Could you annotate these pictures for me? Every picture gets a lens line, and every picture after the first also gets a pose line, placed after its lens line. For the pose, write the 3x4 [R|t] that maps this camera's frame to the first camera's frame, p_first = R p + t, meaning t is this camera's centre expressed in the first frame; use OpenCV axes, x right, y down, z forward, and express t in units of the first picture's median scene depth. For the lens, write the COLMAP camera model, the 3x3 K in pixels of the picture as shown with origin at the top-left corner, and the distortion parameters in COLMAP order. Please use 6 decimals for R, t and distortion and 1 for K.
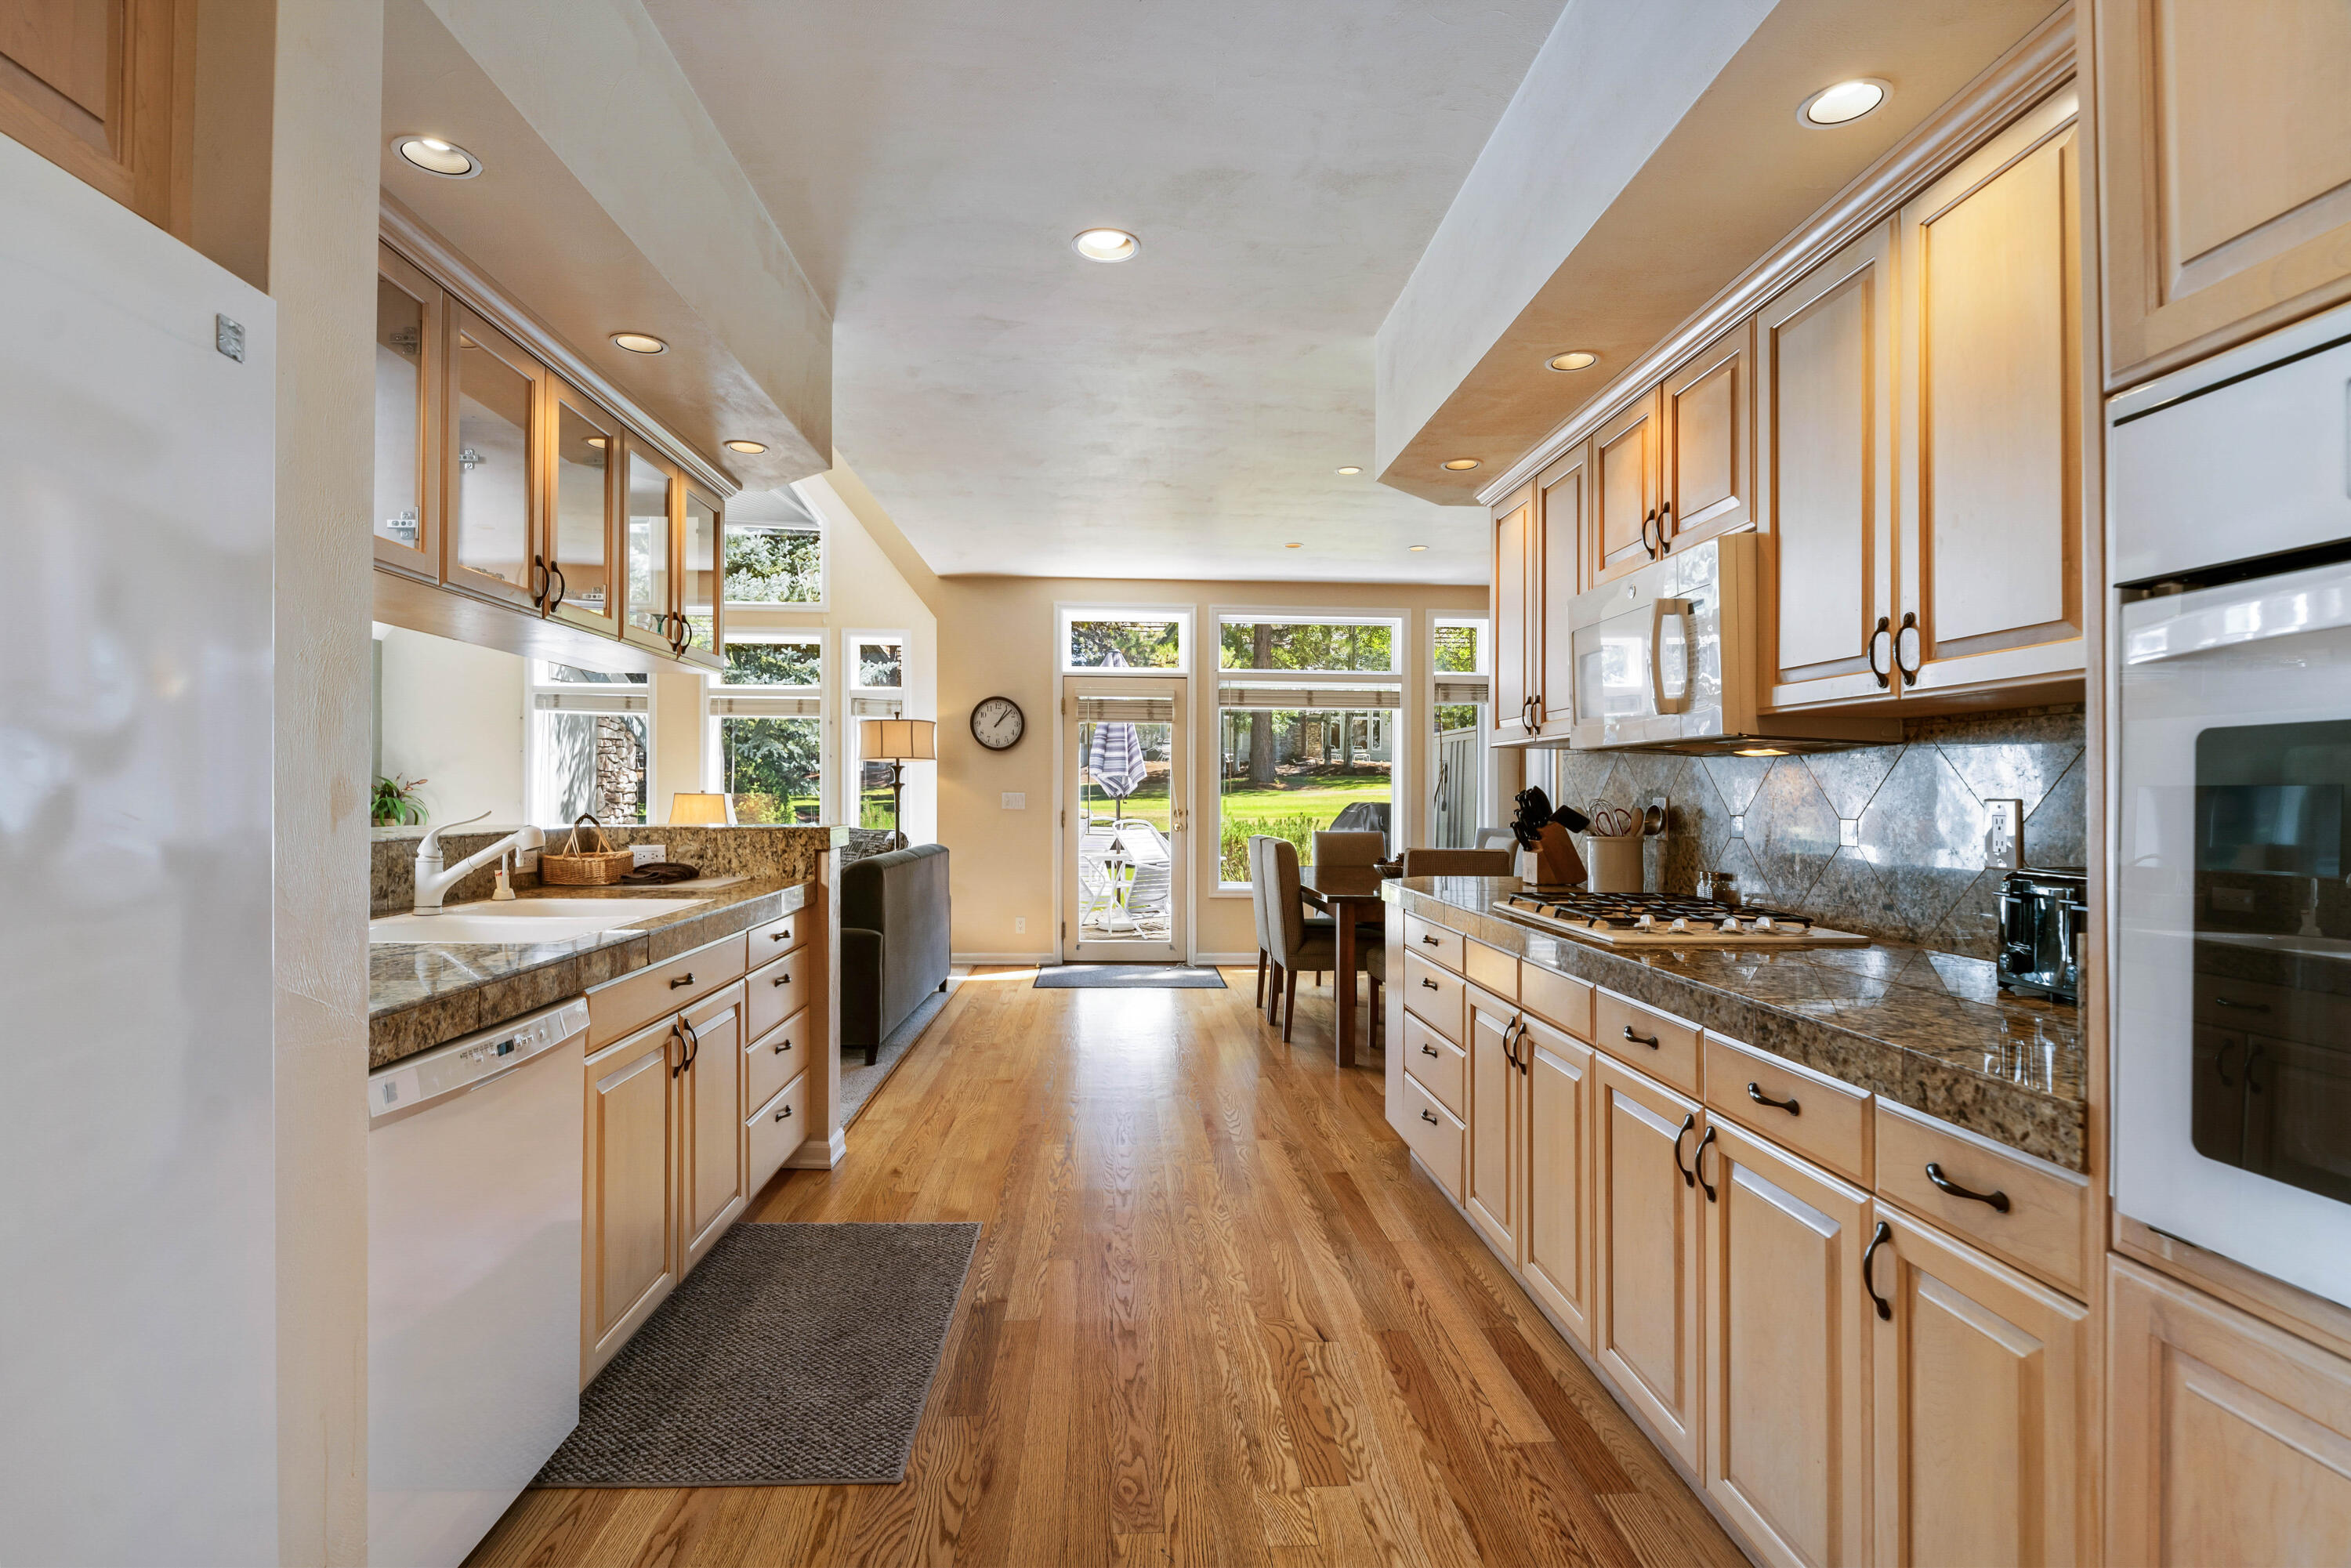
lens RADIAL K [[1125.9, 0, 1160.4], [0, 1125.9, 790.9], [0, 0, 1]] dist [-0.010586, -0.000623]
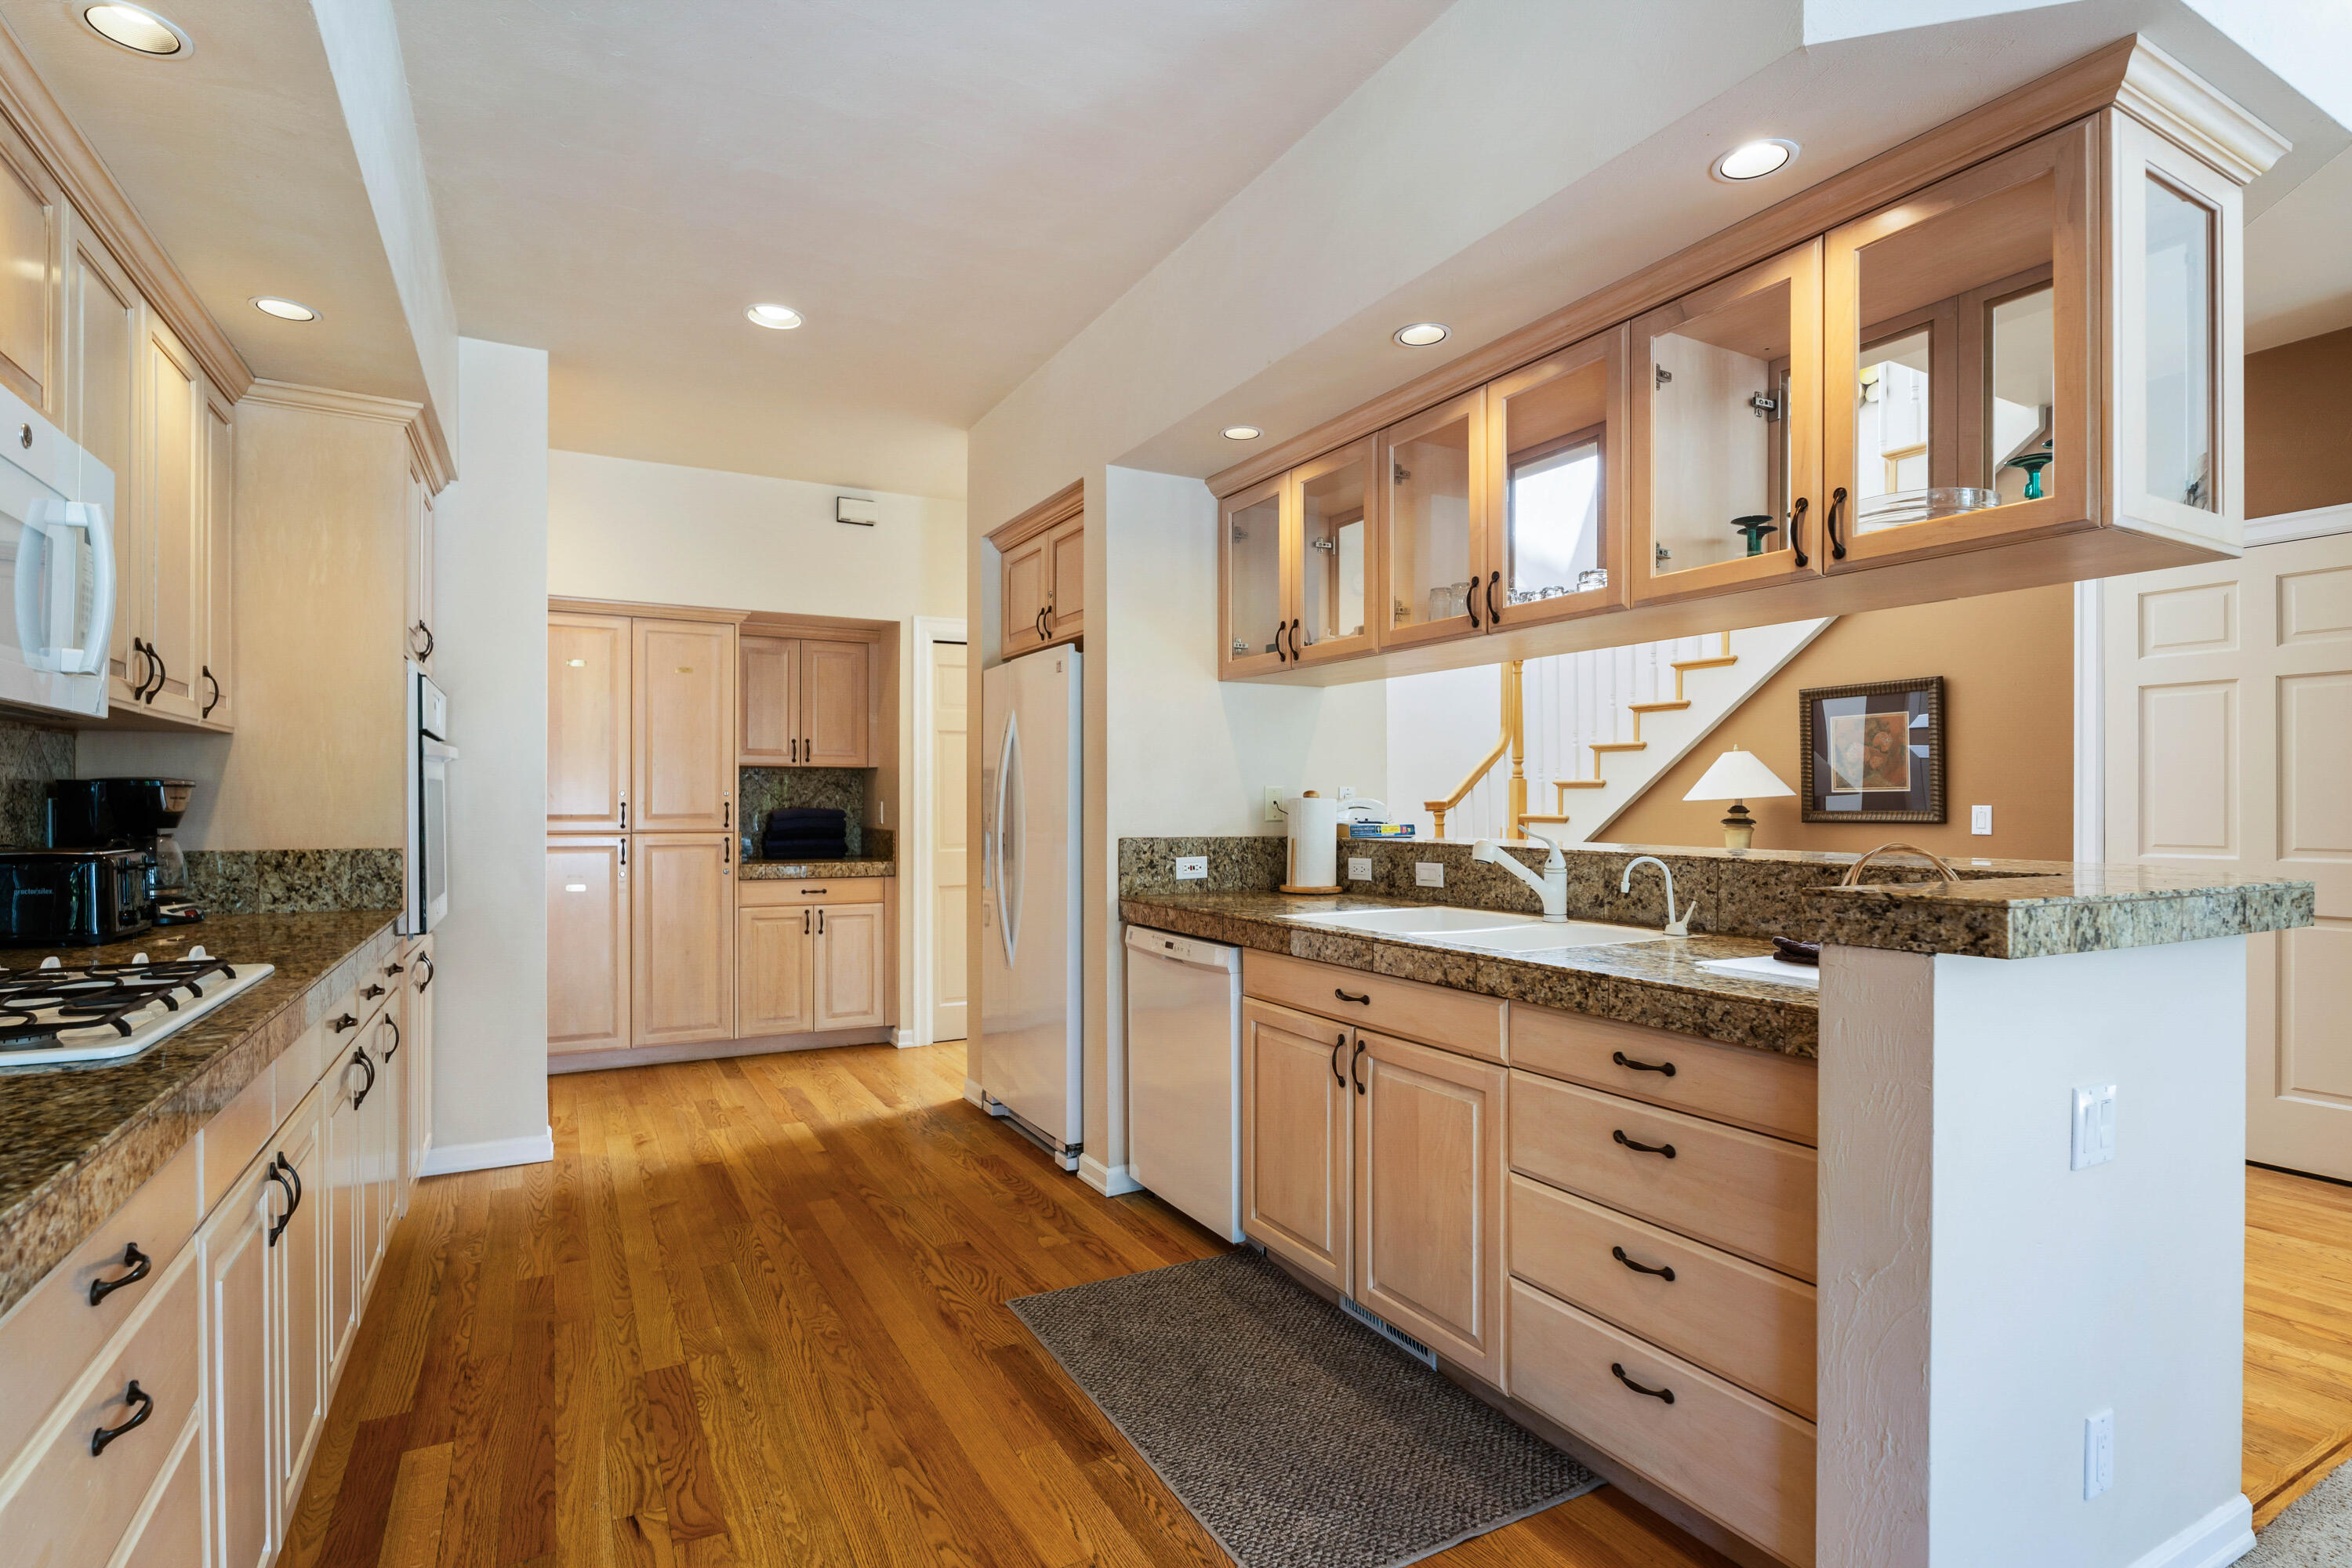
lens RADIAL K [[1126.4, 0, 1171.0], [0, 1126.4, 833.1], [0, 0, 1]] dist [-0.010586, -0.000623]
pose [[-0.896858, -0.000820, -0.442319, 0.048143], [-0.011474, 0.999705, 0.021412, 0.002359], [0.442170, 0.024279, -0.896602, 0.568264]]
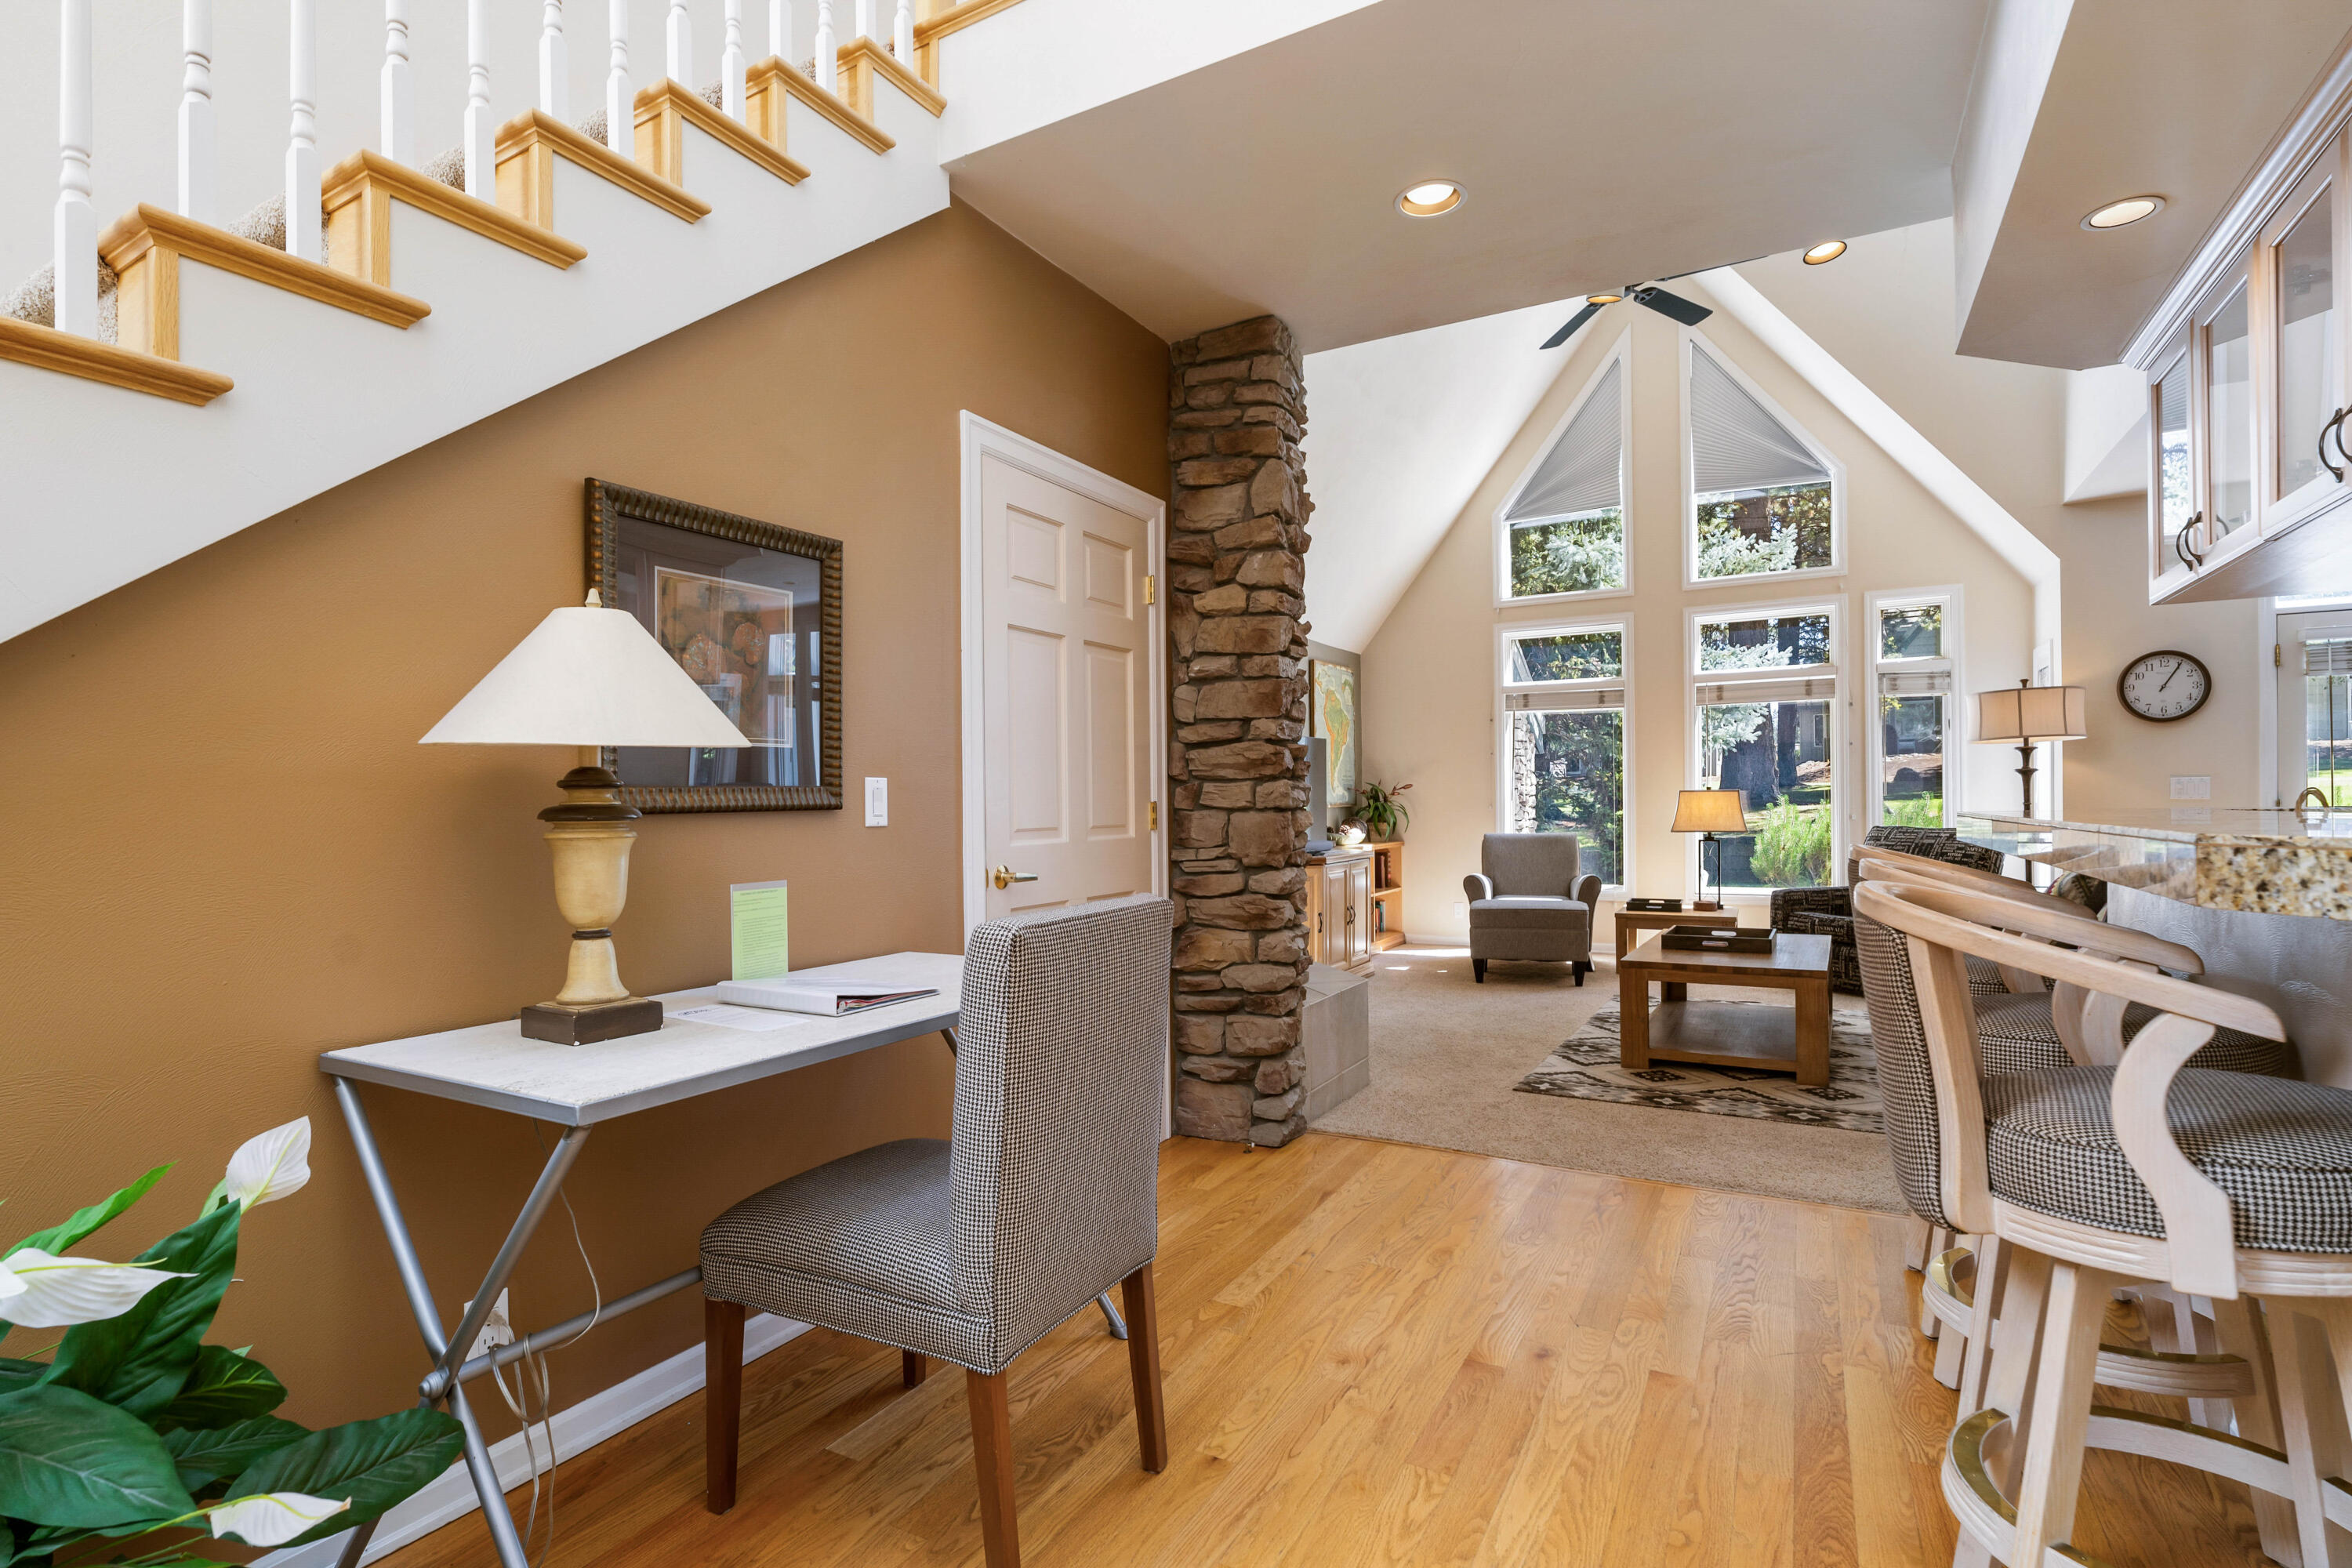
lens RADIAL K [[1126.4, 0, 1163.7], [0, 1126.4, 808.1], [0, 0, 1]] dist [-0.010586, -0.000623]
pose [[0.846767, -0.019256, -0.531616, -0.314817], [0.022167, 0.999754, -0.000904, 0.007383], [0.531502, -0.011018, 0.846985, 0.008325]]
